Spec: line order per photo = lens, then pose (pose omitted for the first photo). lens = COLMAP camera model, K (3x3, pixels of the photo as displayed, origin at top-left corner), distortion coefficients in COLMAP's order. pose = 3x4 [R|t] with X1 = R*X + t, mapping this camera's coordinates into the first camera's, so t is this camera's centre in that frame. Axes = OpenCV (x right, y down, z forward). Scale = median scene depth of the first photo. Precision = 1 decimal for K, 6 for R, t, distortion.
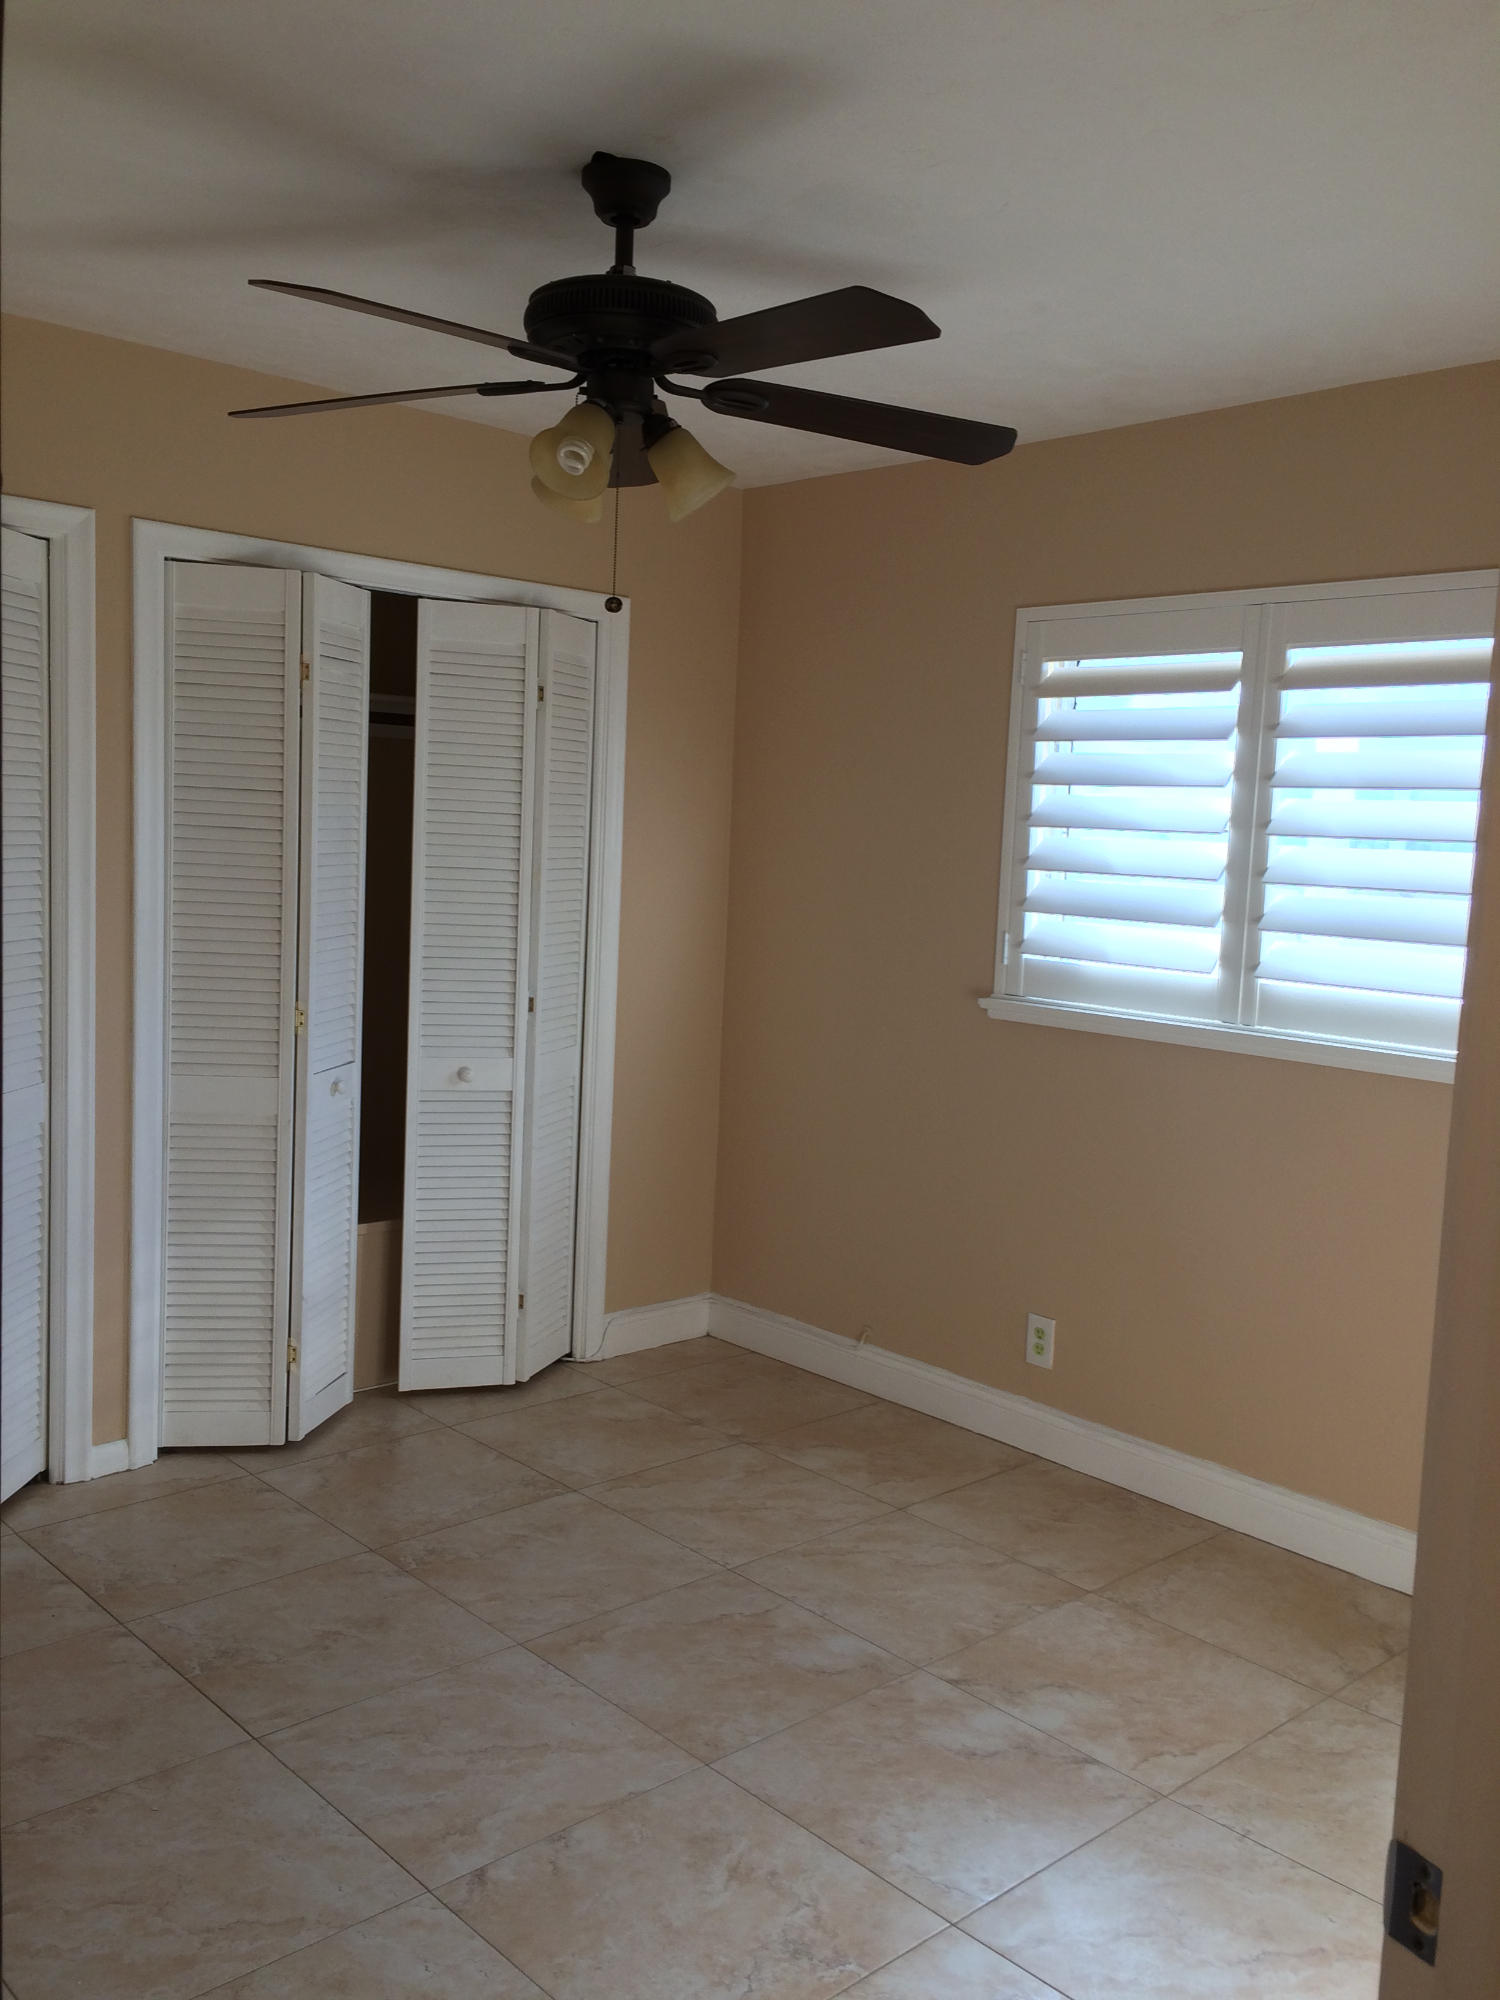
lens RADIAL K [[1739.8, 0, 749.9], [0, 1739.8, 1000.0], [0, 0, 1]] dist [0.093019, -0.113734]
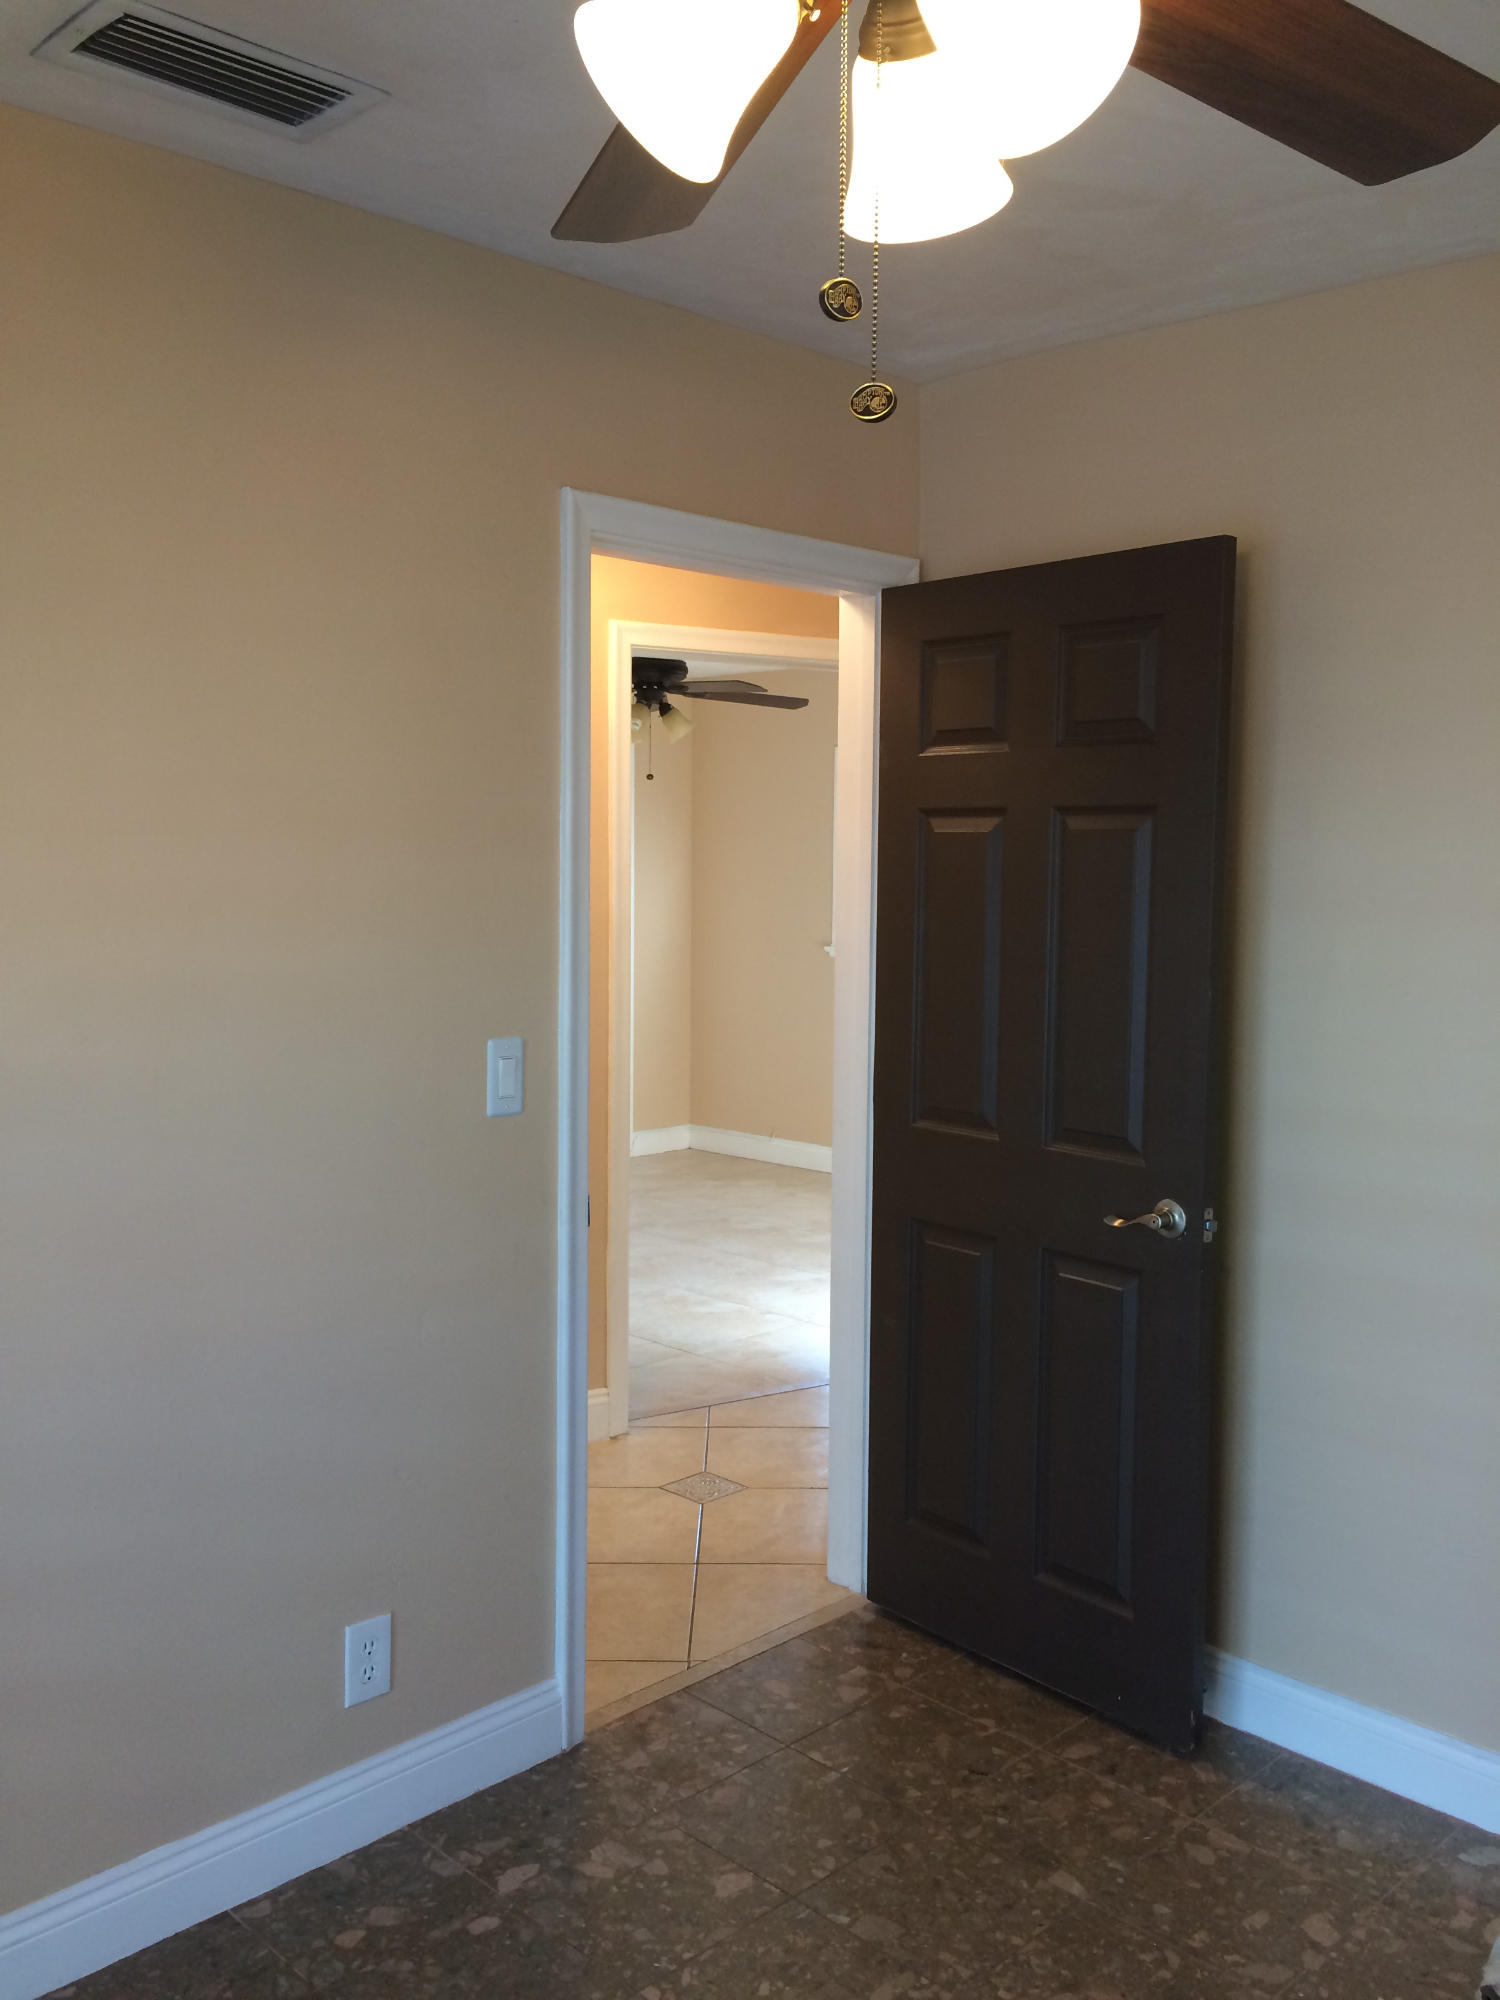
lens RADIAL K [[1739.8, 0, 749.6], [0, 1739.8, 999.3], [0, 0, 1]] dist [0.093019, -0.113734]
pose [[0.998602, -0.039906, 0.034676, -0.020344], [0.040536, 0.999022, -0.017669, 0.084279], [-0.033937, 0.019050, 0.999242, -0.893403]]
